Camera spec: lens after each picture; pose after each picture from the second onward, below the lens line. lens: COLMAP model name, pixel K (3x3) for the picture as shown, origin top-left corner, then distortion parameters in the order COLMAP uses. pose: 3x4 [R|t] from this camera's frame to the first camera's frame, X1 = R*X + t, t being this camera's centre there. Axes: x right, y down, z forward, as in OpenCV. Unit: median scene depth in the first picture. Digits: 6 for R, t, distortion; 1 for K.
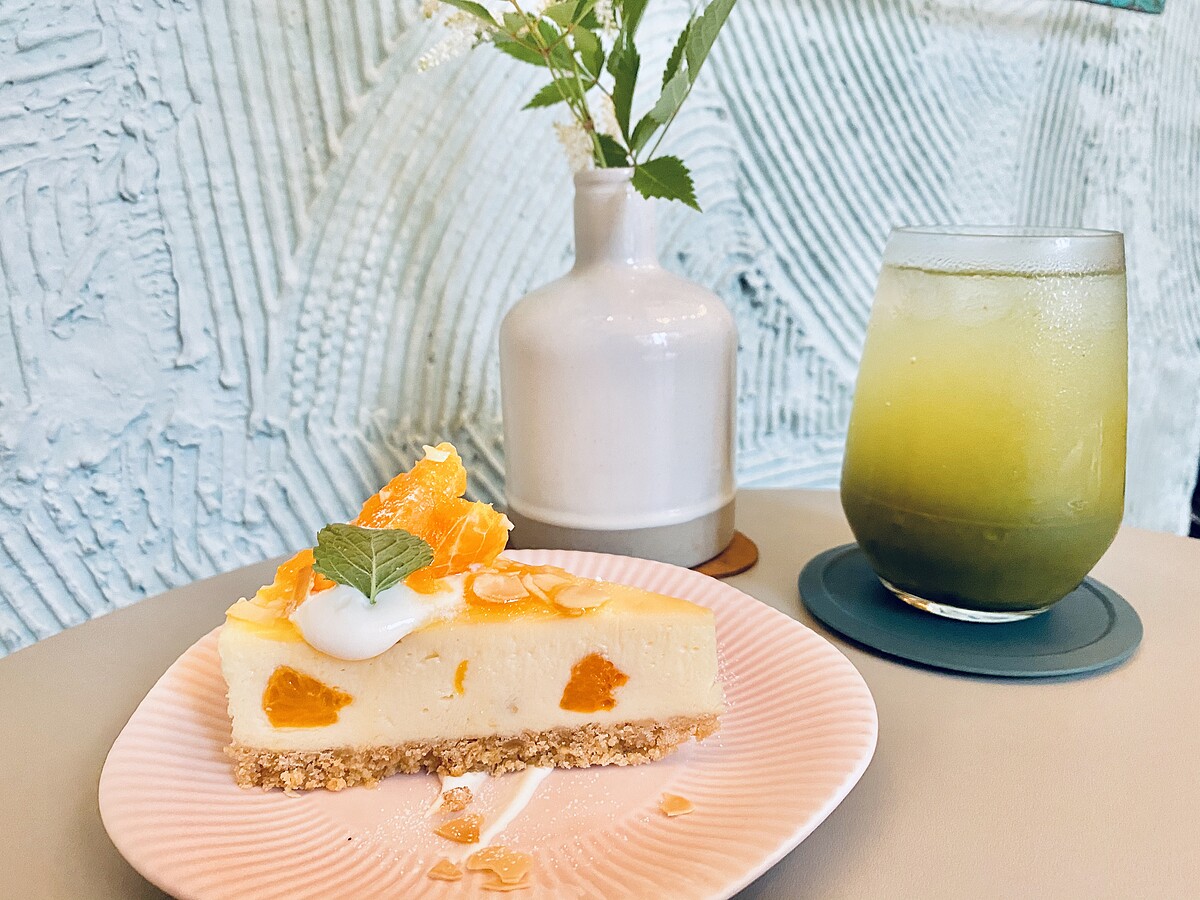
lens RADIAL K [[927.5, 0, 604.4], [0, 927.5, 458.8], [0, 0, 1]] dist [0.044830, -0.058497]
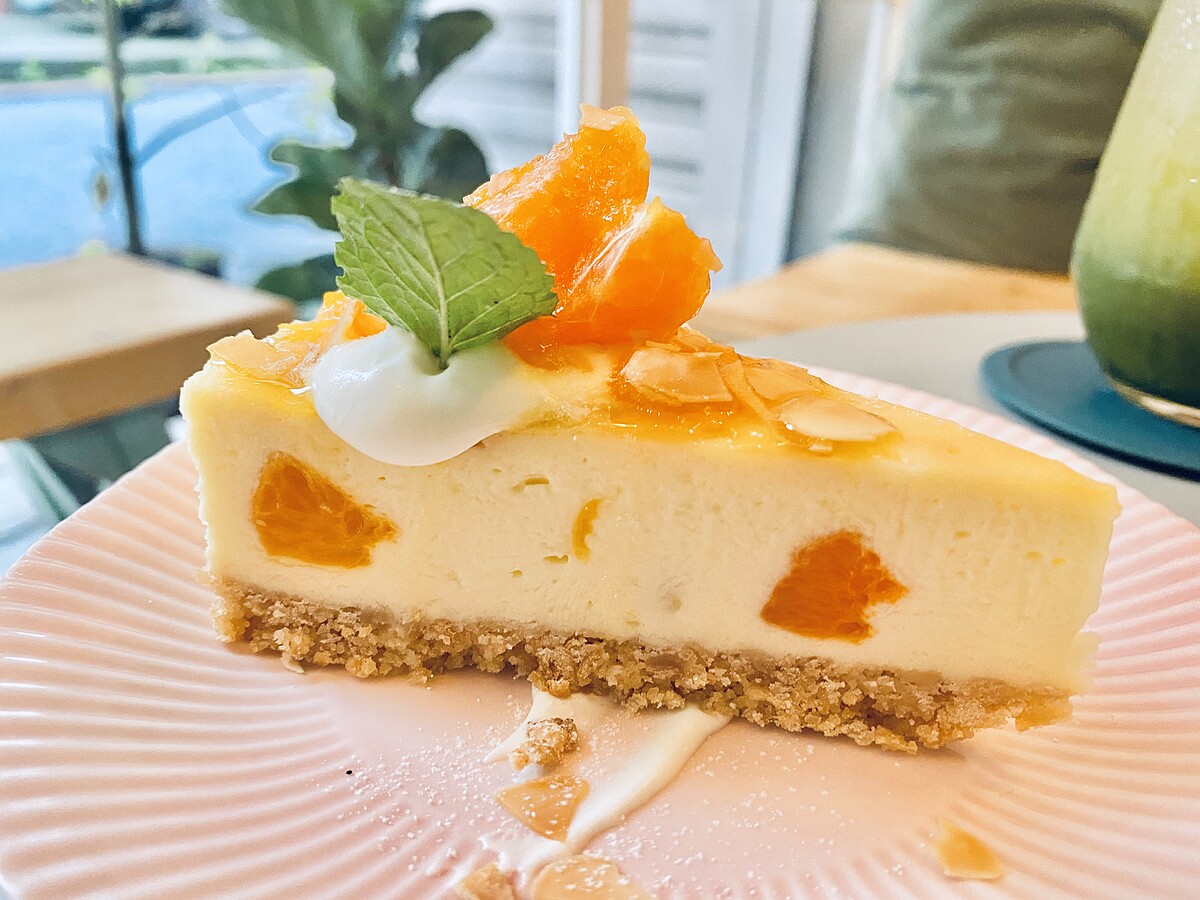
lens RADIAL K [[927.5, 0, 608.4], [0, 927.5, 444.3], [0, 0, 1]] dist [0.044830, -0.058497]
pose [[0.956201, 0.155896, -0.247741, -0.014341], [-0.117943, 0.979824, 0.161353, 0.097306], [0.267897, -0.125067, 0.955296, 0.491047]]
